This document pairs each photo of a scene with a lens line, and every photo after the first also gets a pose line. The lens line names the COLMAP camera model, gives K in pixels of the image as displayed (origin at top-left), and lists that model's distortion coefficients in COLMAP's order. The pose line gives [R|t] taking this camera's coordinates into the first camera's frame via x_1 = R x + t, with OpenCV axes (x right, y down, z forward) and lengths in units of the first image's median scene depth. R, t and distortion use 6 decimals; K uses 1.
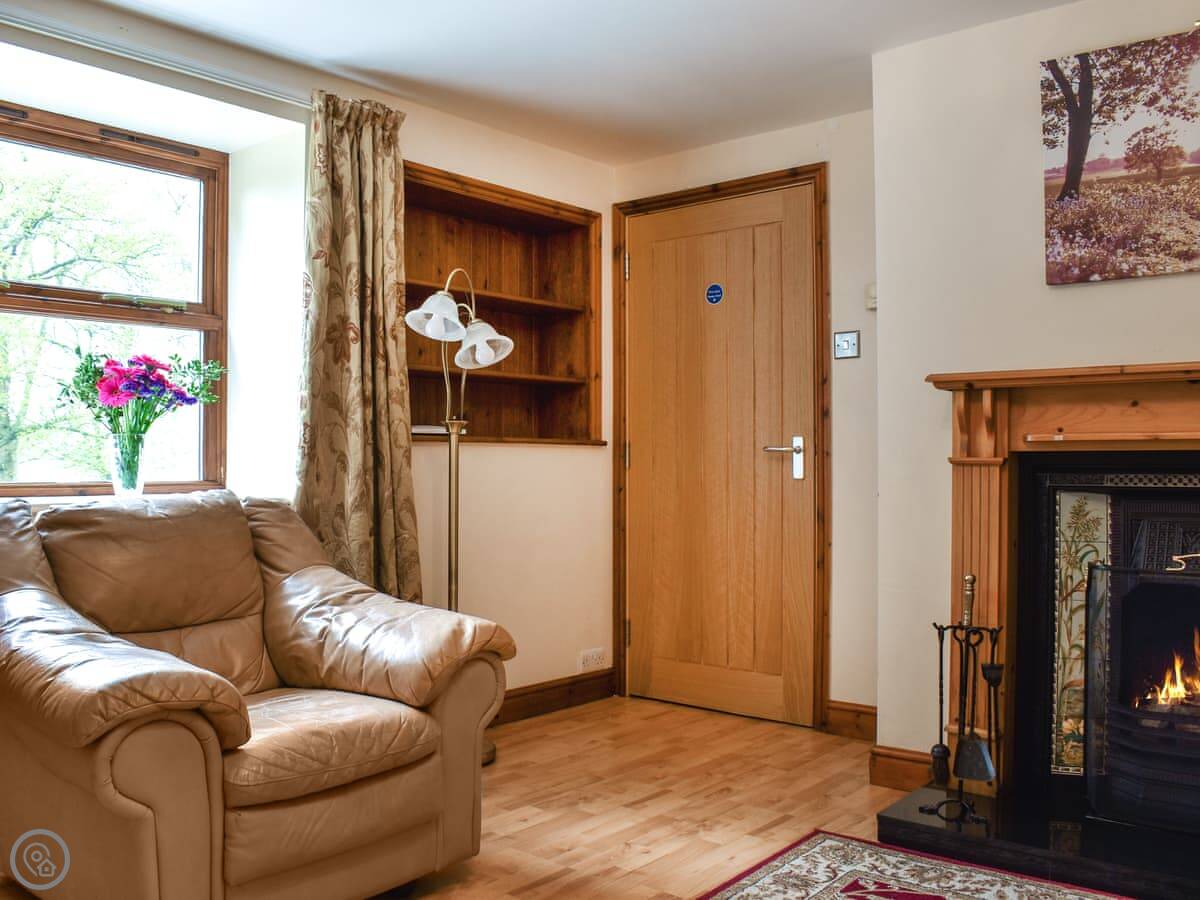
lens RADIAL K [[1063.6, 0, 600.0], [0, 1063.6, 450.0], [0, 0, 1]] dist [-0.087154, 0.008509]
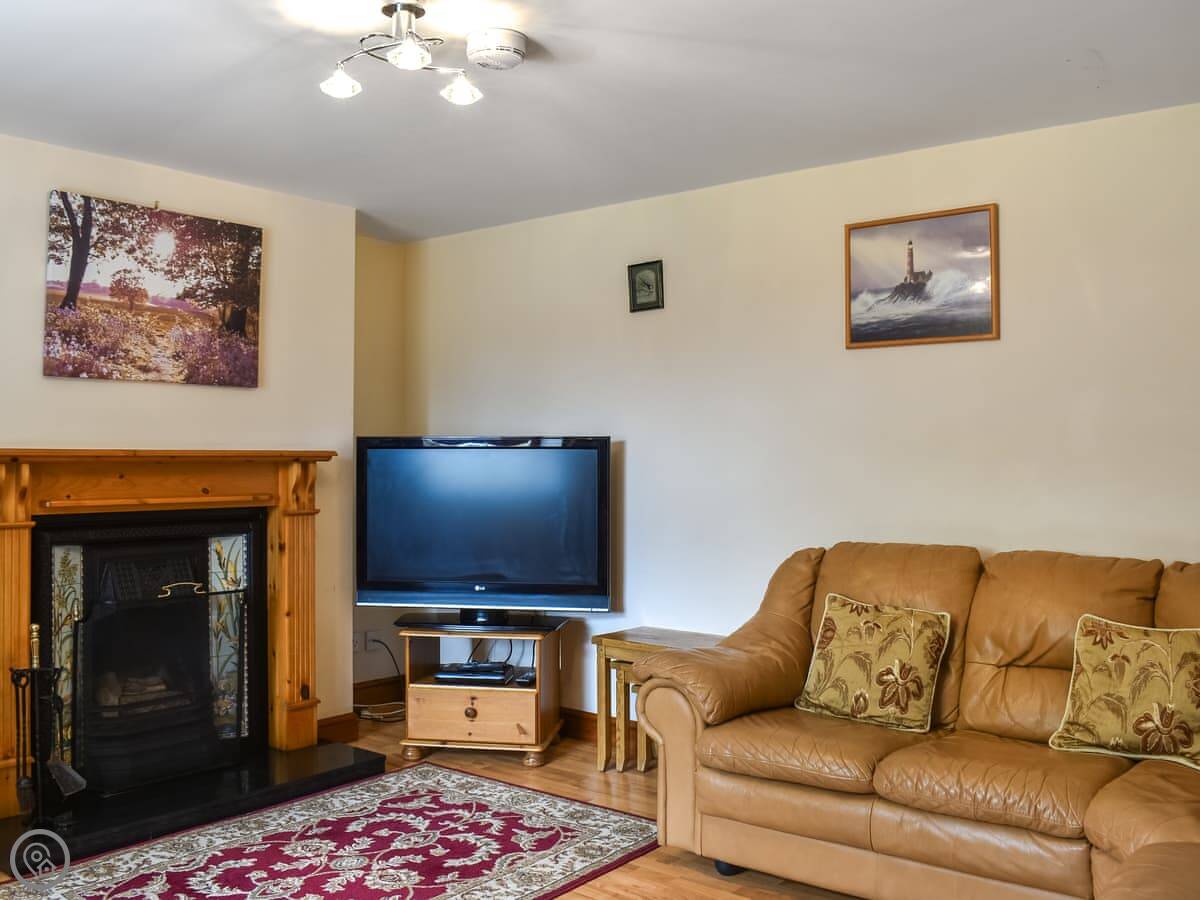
lens RADIAL K [[1070.8, 0, 601.0], [0, 1070.8, 423.7], [0, 0, 1]] dist [-0.082802, 0.004958]
pose [[-0.034168, 0.028345, 0.999014, -0.830213], [-0.014721, 0.999475, -0.028861, -0.079620], [-0.999308, -0.015693, -0.033733, 0.414203]]
